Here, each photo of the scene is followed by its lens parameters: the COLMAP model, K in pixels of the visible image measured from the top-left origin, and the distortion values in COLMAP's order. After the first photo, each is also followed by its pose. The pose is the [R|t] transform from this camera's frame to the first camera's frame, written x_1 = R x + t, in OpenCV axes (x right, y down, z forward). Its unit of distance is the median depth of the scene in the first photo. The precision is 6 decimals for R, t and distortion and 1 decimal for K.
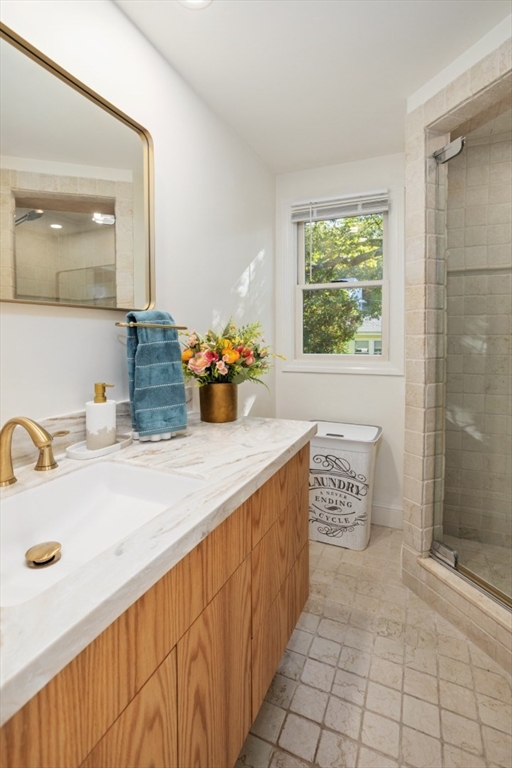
lens RADIAL K [[371.3, 0, 249.7], [0, 371.3, 342.5], [0, 0, 1]] dist [-0.050658, 0.032476]
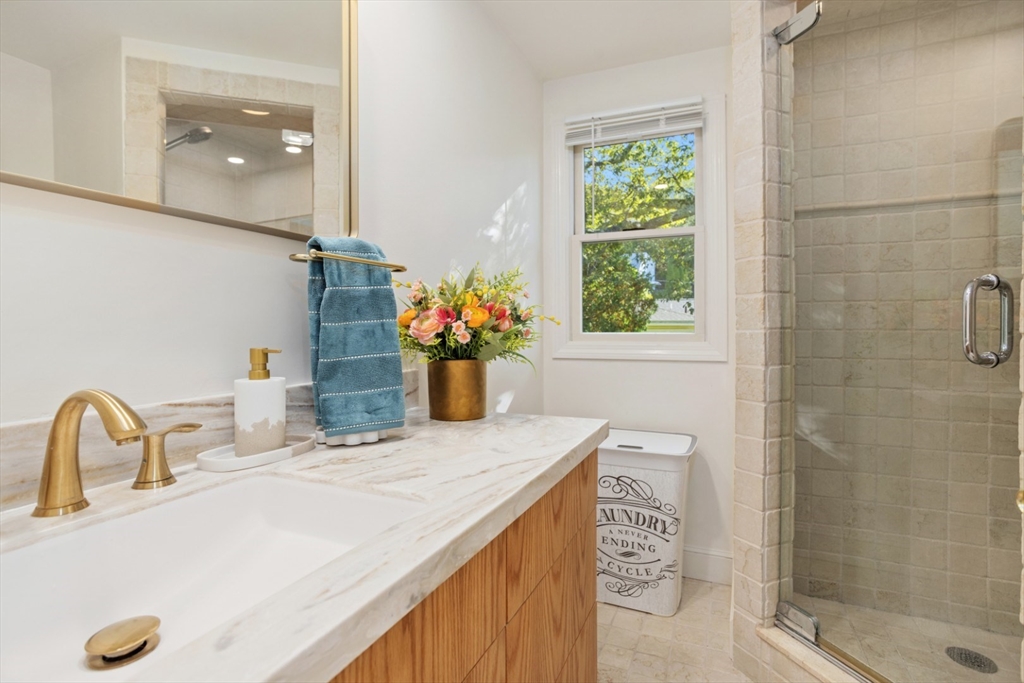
lens RADIAL K [[495.1, 0, 517.4], [0, 495.1, 323.4], [0, 0, 1]] dist [-0.050658, 0.032476]
pose [[0.999795, -0.000118, 0.020253, 0.003622], [0.000556, 0.999766, -0.021611, 0.053429], [-0.020246, 0.021618, 0.999561, 0.108595]]
